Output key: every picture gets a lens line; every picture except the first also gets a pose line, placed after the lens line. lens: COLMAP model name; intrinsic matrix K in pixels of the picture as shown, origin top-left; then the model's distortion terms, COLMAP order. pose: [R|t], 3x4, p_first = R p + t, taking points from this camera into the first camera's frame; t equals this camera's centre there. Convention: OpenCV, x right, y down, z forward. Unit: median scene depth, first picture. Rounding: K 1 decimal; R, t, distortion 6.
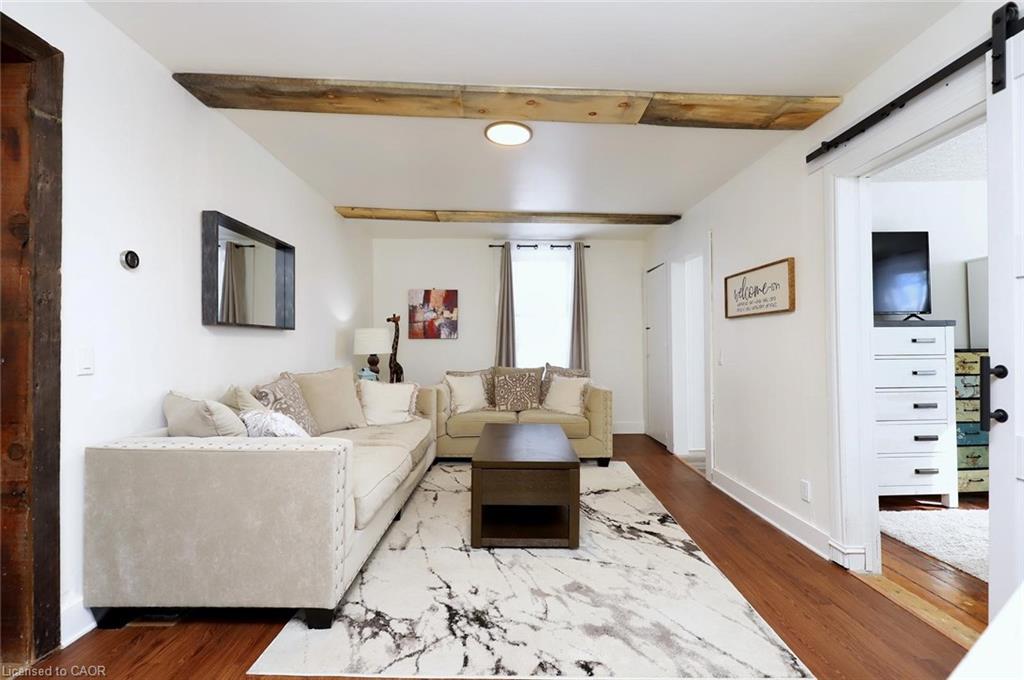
lens RADIAL K [[450.1, 0, 532.1], [0, 450.1, 342.1], [0, 0, 1]] dist [-0.000974, -0.000026]
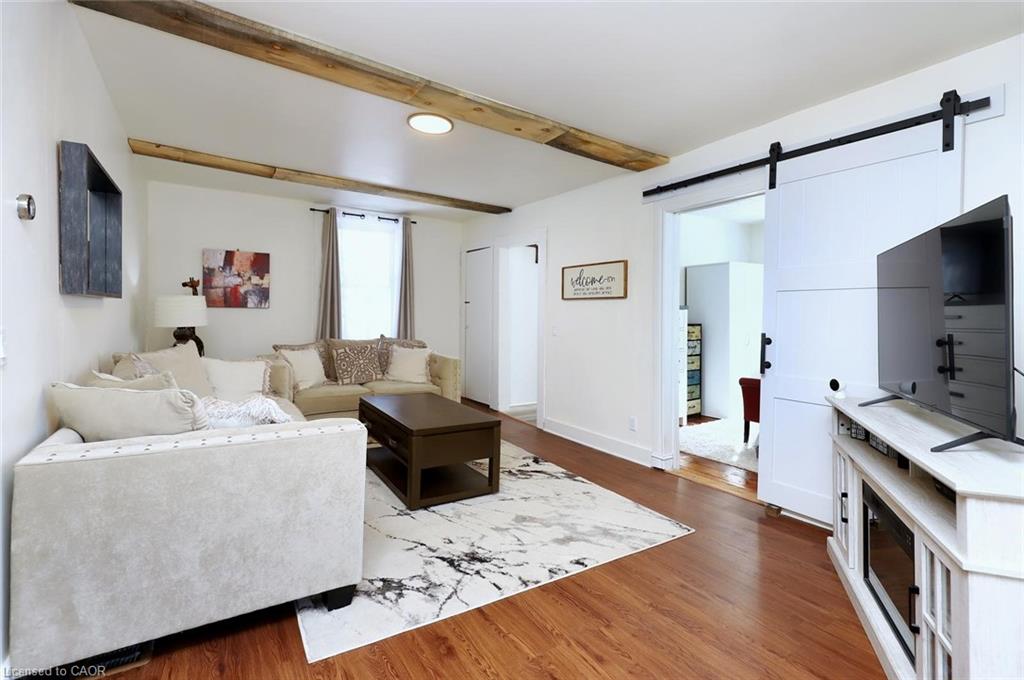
lens RADIAL K [[444.0, 0, 512.8], [0, 444.0, 320.9], [0, 0, 1]] dist [0.000950, -0.000227]
pose [[0.861559, 0.004627, 0.507636, -0.471896], [-0.017832, 0.999617, 0.021154, -0.022695], [-0.507344, -0.027278, 0.861312, -0.023824]]
